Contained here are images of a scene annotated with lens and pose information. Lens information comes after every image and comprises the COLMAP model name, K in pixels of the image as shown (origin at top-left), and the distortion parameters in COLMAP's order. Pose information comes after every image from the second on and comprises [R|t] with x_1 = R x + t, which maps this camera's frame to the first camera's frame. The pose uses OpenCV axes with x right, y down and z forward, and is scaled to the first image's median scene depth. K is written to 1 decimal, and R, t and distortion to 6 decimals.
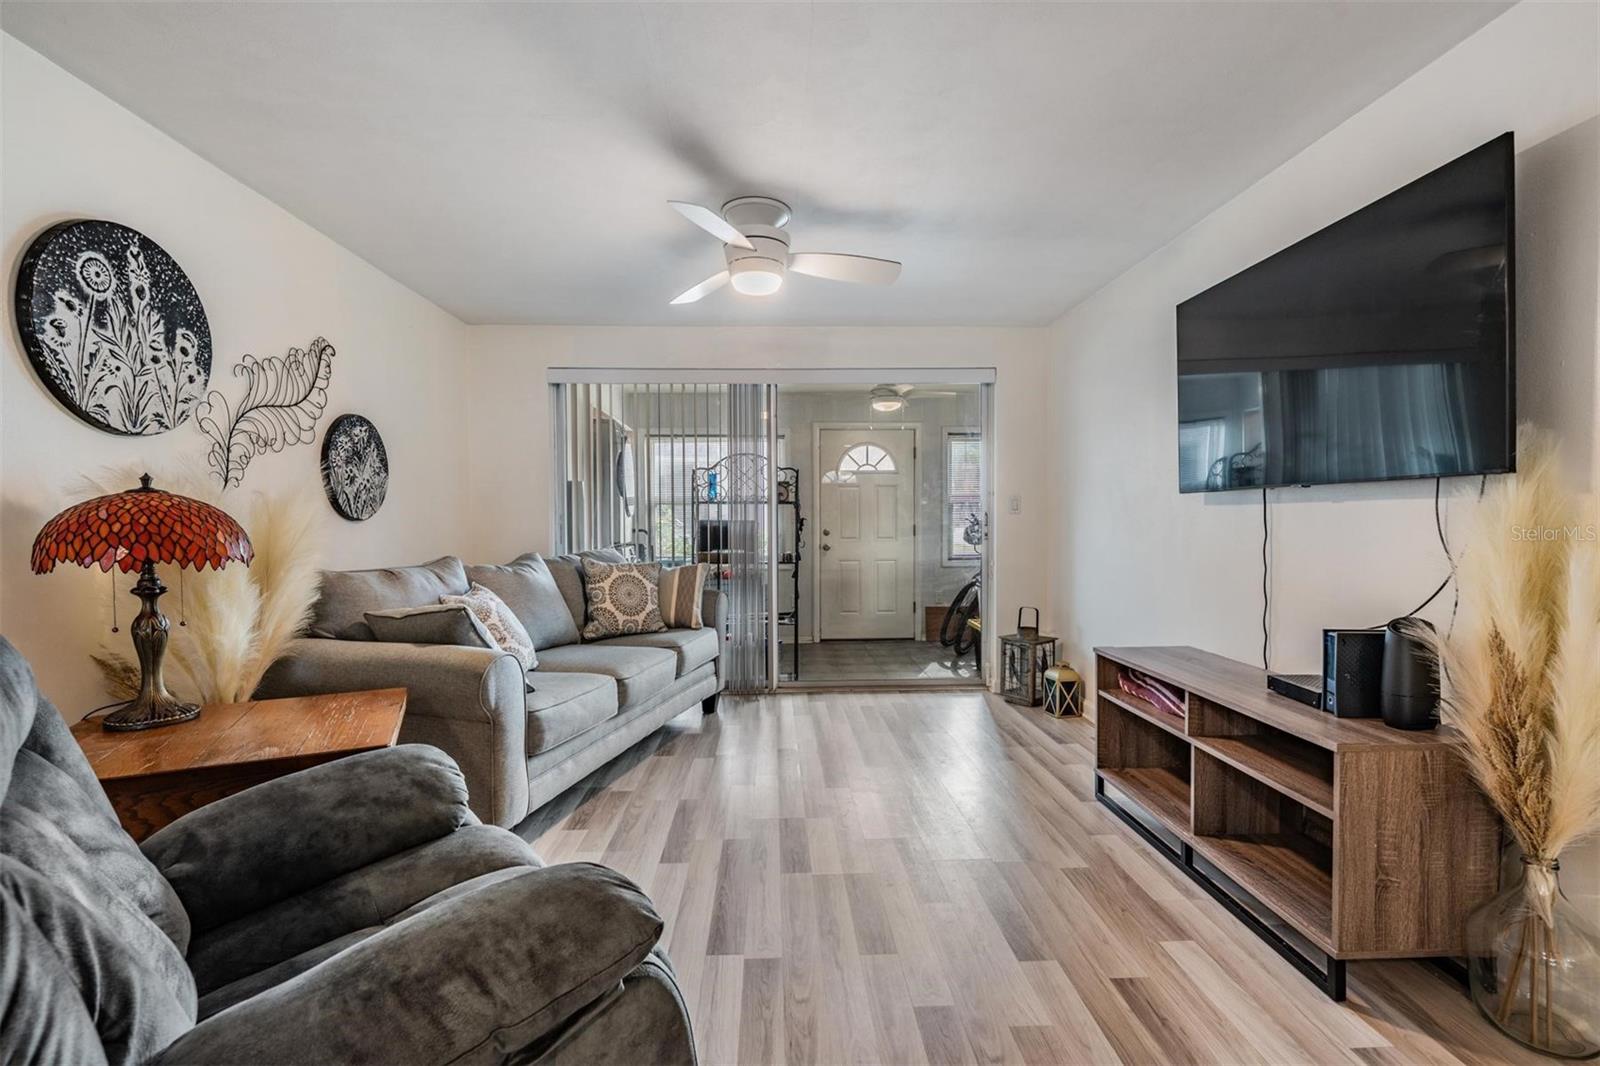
lens RADIAL K [[727.1, 0, 798.0], [0, 727.1, 535.7], [0, 0, 1]] dist [0.001115, -0.000515]
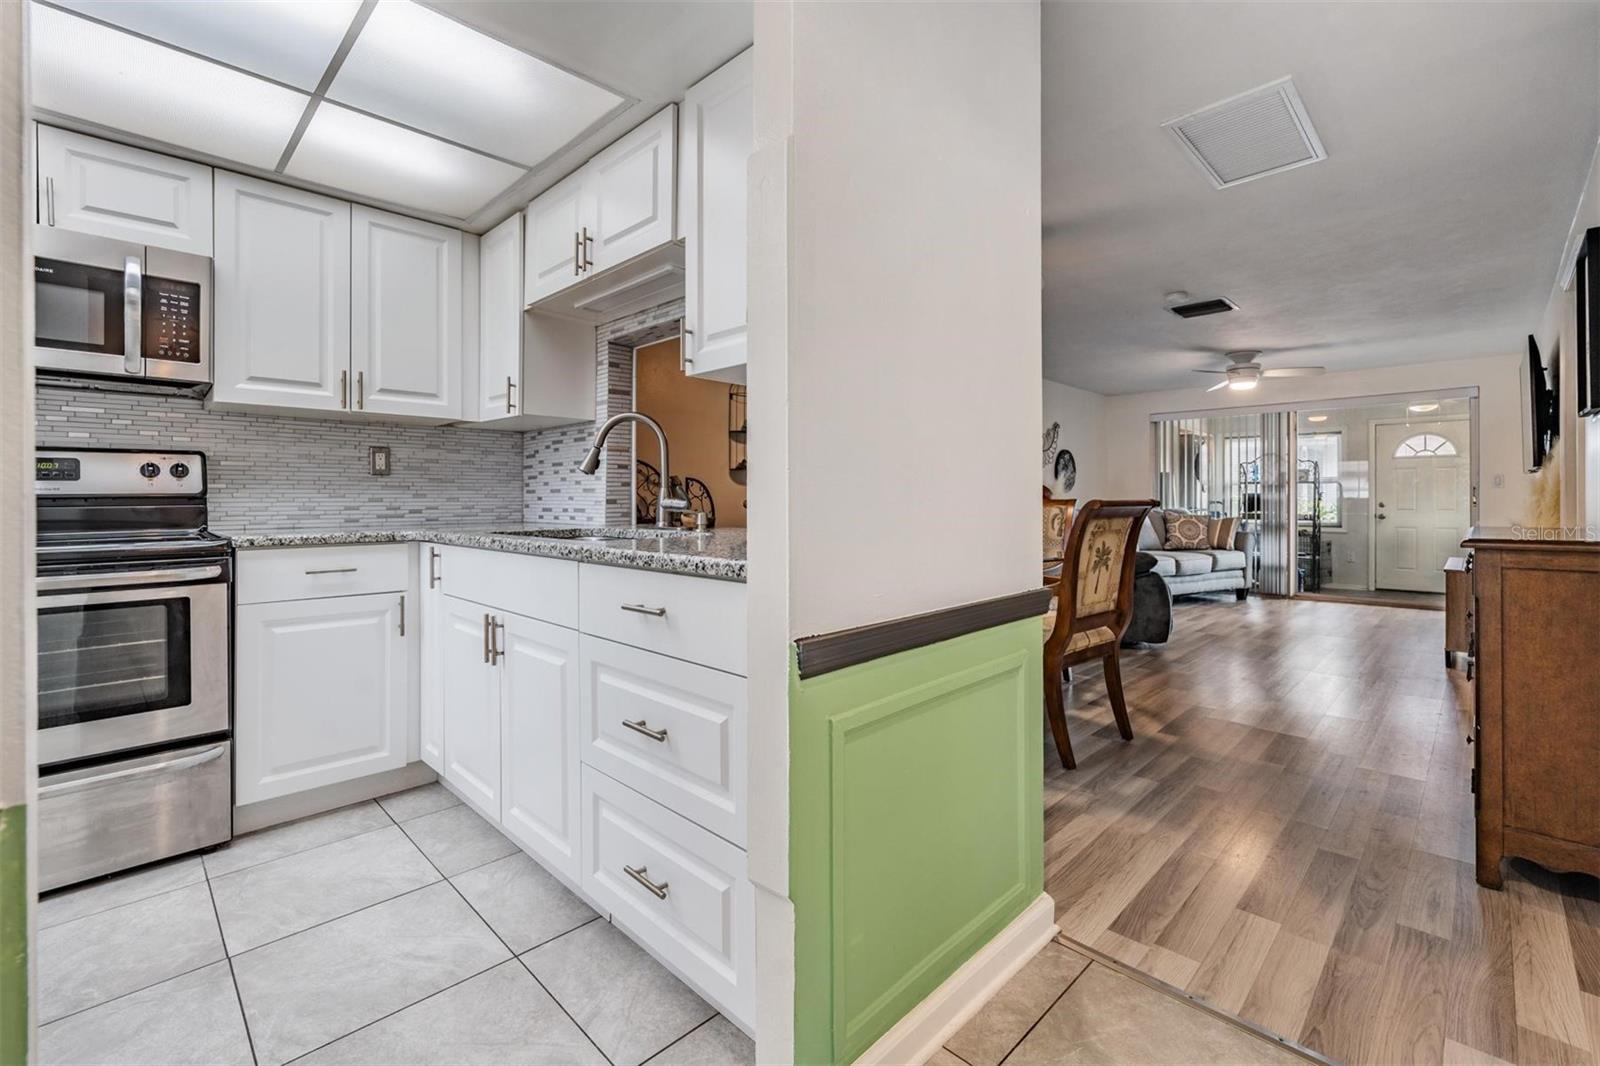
lens RADIAL K [[695.4, 0, 800.7], [0, 695.4, 500.1], [0, 0, 1]] dist [0.000811, -0.000580]
pose [[0.685613, 0.003563, -0.727957, 0.563527], [-0.021849, 0.999638, -0.015686, 0.070487], [0.727638, 0.026659, 0.685443, -1.440042]]
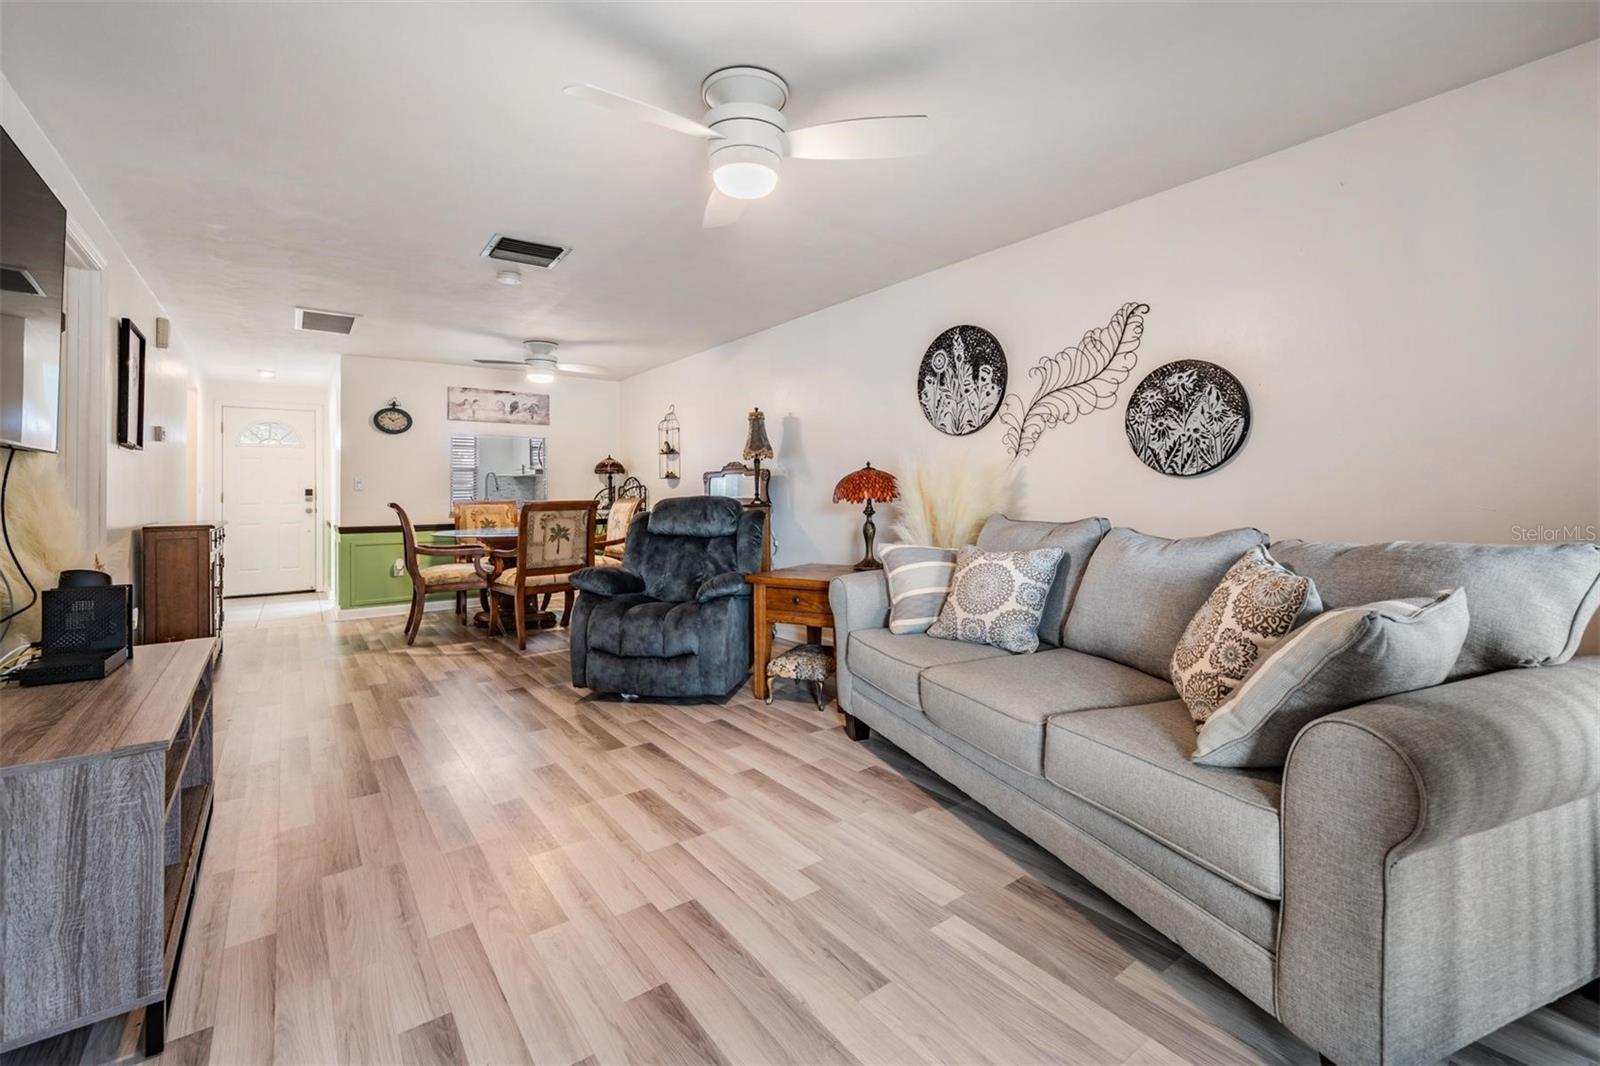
lens RADIAL K [[685.8, 0, 796.2], [0, 685.8, 484.9], [0, 0, 1]] dist [0.000755, 0.000028]
pose [[-0.824516, 0.007826, -0.565785, 0.317181], [0.000638, 0.999917, 0.012901, -0.023873], [0.565839, 0.010276, -0.824452, 1.618812]]
